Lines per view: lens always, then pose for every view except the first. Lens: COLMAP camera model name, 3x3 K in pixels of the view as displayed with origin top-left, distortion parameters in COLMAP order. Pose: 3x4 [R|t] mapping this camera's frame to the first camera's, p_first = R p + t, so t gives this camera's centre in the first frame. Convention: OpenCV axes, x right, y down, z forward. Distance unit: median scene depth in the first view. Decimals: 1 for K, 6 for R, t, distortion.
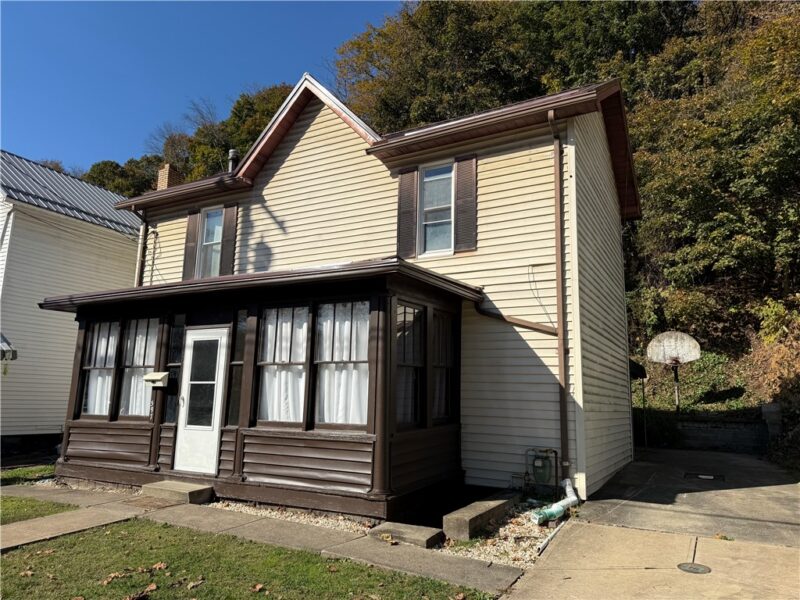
lens RADIAL K [[568.2, 0, 398.5], [0, 568.2, 297.2], [0, 0, 1]] dist [0.032169, -0.036780]
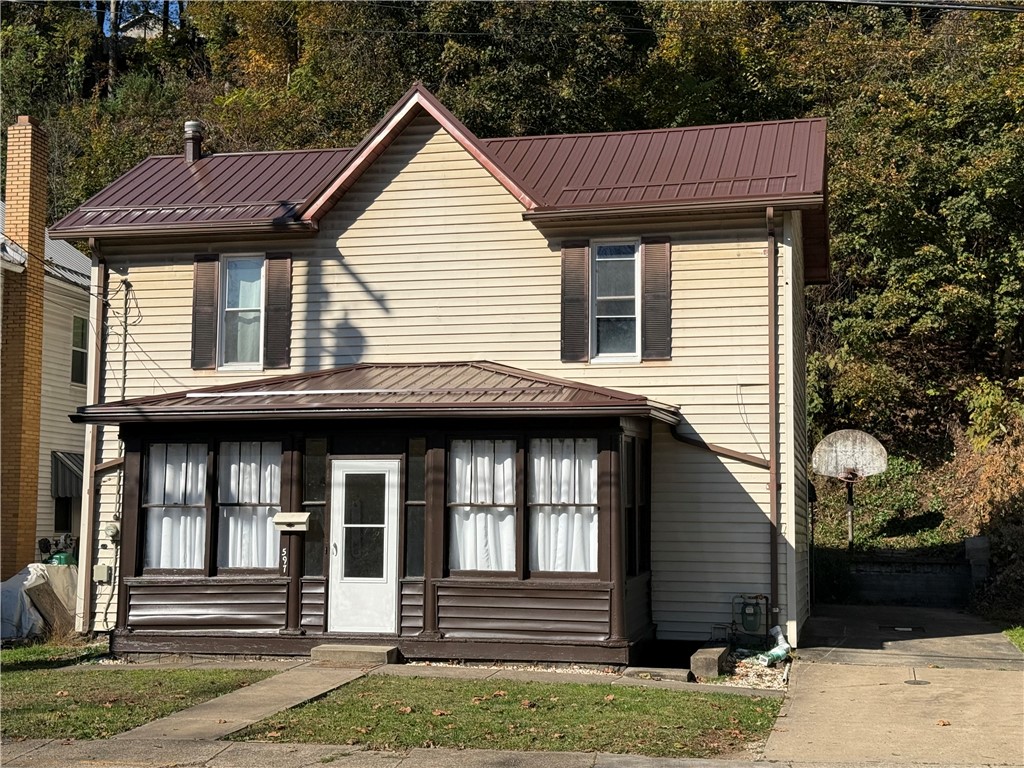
lens RADIAL K [[1429.5, 0, 512.0], [0, 1429.5, 382.8], [0, 0, 1]] dist [0.084884, 0.000000]
pose [[0.965823, 0.013659, 0.258843, -0.630887], [-0.034058, 0.996640, 0.074490, -0.201035], [-0.256955, -0.080760, 0.963043, -0.948648]]
